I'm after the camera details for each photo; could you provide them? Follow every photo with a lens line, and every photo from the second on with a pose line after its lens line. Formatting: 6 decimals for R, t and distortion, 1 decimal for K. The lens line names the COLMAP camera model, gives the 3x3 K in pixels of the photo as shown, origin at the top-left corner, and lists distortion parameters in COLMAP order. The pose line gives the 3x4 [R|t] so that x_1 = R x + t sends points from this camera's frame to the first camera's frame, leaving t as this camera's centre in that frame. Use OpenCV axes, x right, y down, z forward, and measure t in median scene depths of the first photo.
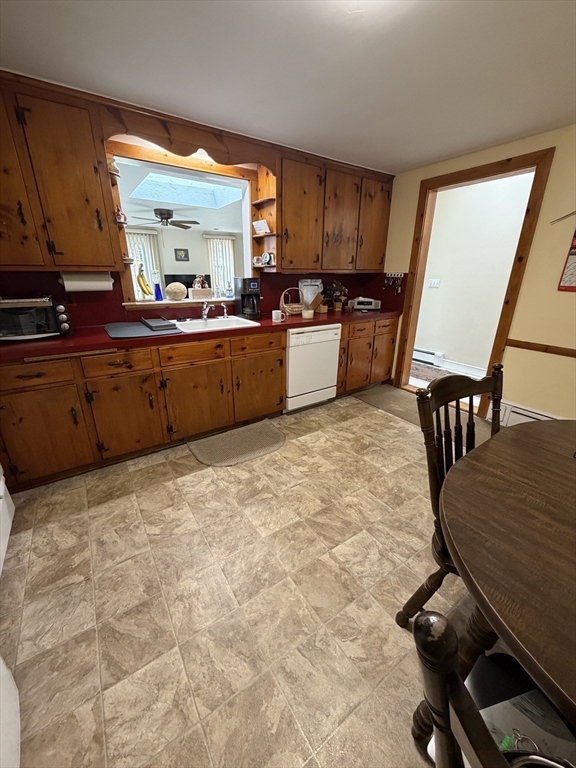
lens RADIAL K [[305.6, 0, 288.3], [0, 305.6, 382.6], [0, 0, 1]] dist [-0.000486, -0.000086]
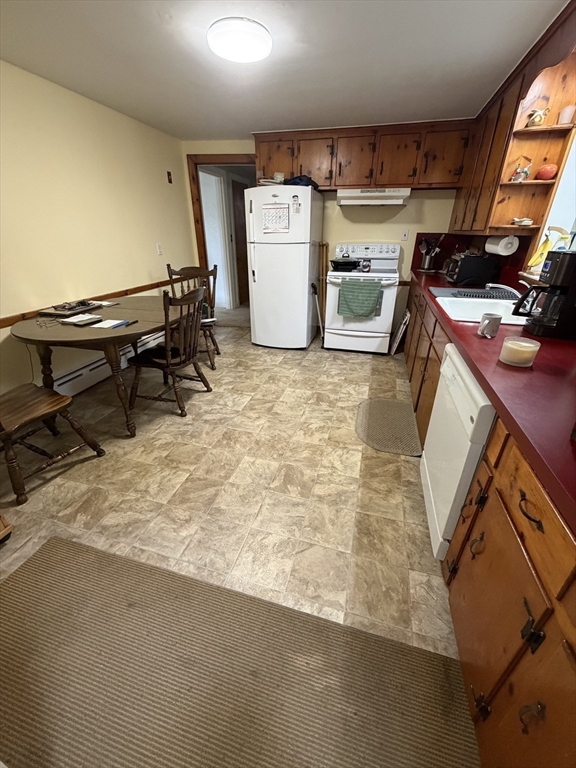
lens RADIAL K [[305.6, 0, 288.9], [0, 305.6, 382.0], [0, 0, 1]] dist [-0.000486, -0.000086]
pose [[-0.762797, 0.275945, -0.584803, 0.720064], [-0.236214, 0.722966, 0.649249, -0.517954], [0.601949, 0.633384, -0.486294, 1.411736]]
